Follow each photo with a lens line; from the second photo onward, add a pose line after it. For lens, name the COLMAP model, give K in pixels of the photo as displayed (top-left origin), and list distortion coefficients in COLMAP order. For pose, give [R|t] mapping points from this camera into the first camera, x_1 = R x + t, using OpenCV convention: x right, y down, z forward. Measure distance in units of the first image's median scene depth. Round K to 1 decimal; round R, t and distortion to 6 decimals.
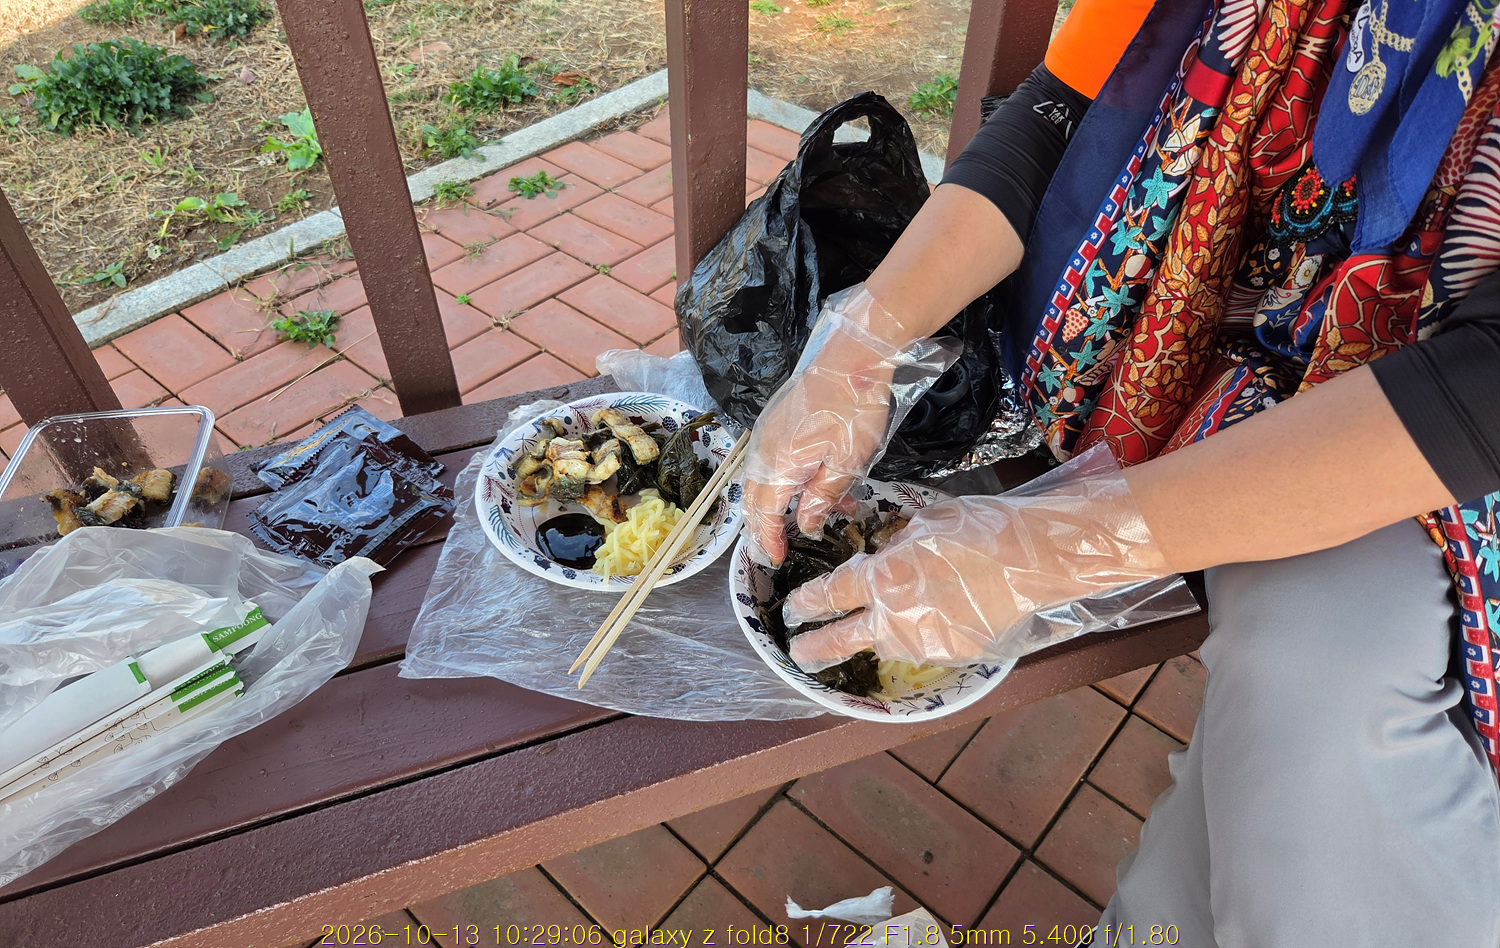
lens RADIAL K [[997.2, 0, 750.0], [0, 997.2, 474.0], [0, 0, 1]] dist [0.005445, -0.031401]
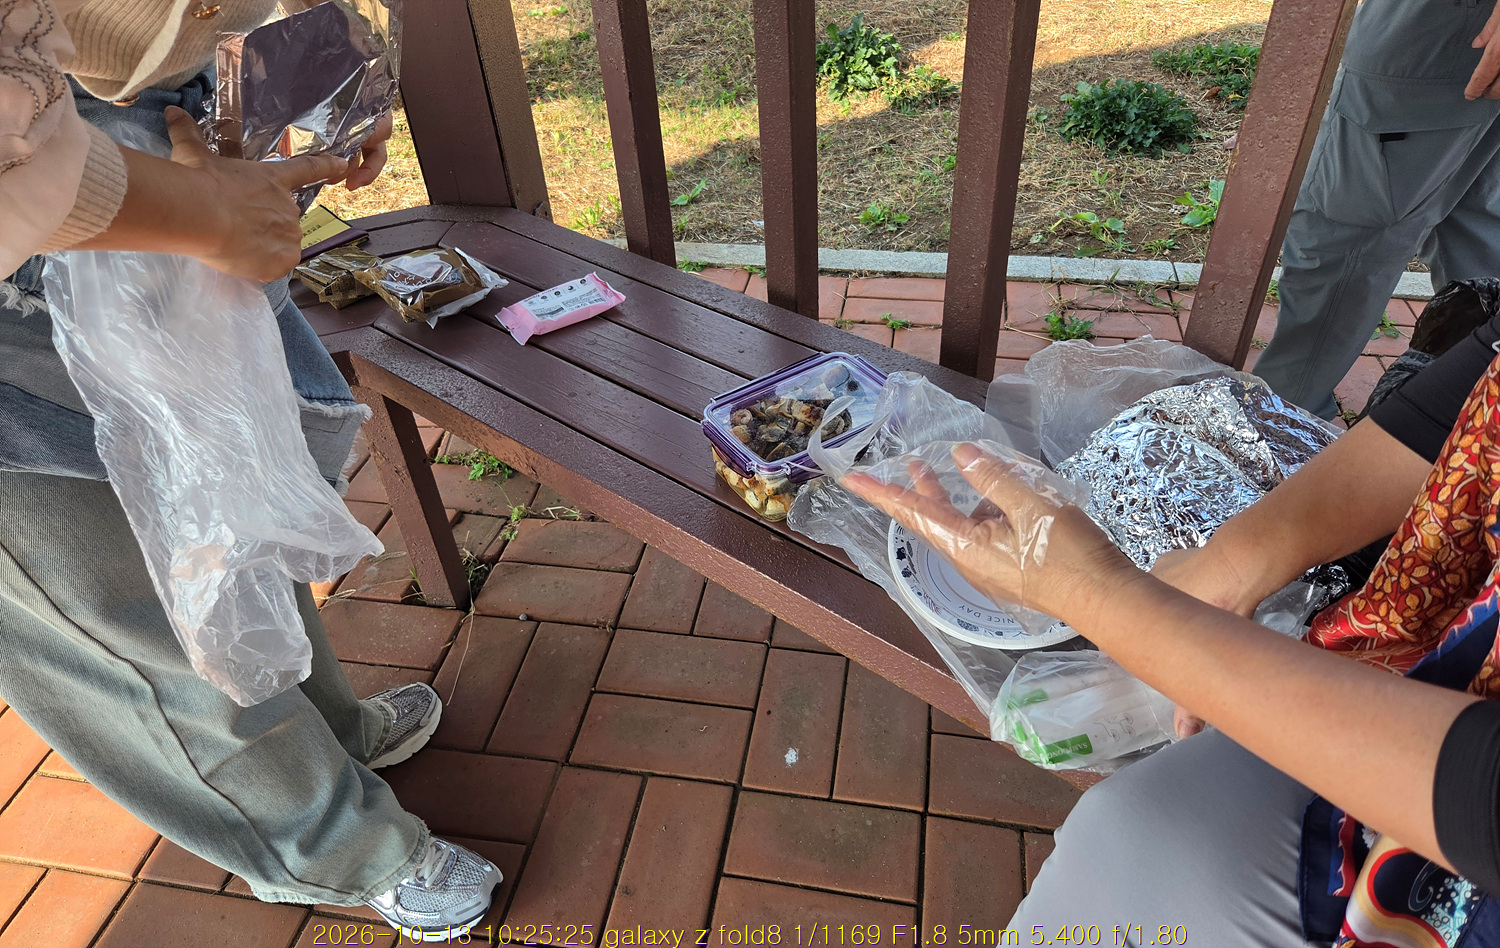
lens RADIAL K [[997.2, 0, 750.0], [0, 997.2, 474.0], [0, 0, 1]] dist [0.005445, -0.031401]
pose [[0.506958, 0.511408, -0.693870, 0.225592], [-0.549402, 0.811989, 0.197059, -0.025718], [0.664192, 0.281313, 0.692612, -0.037468]]
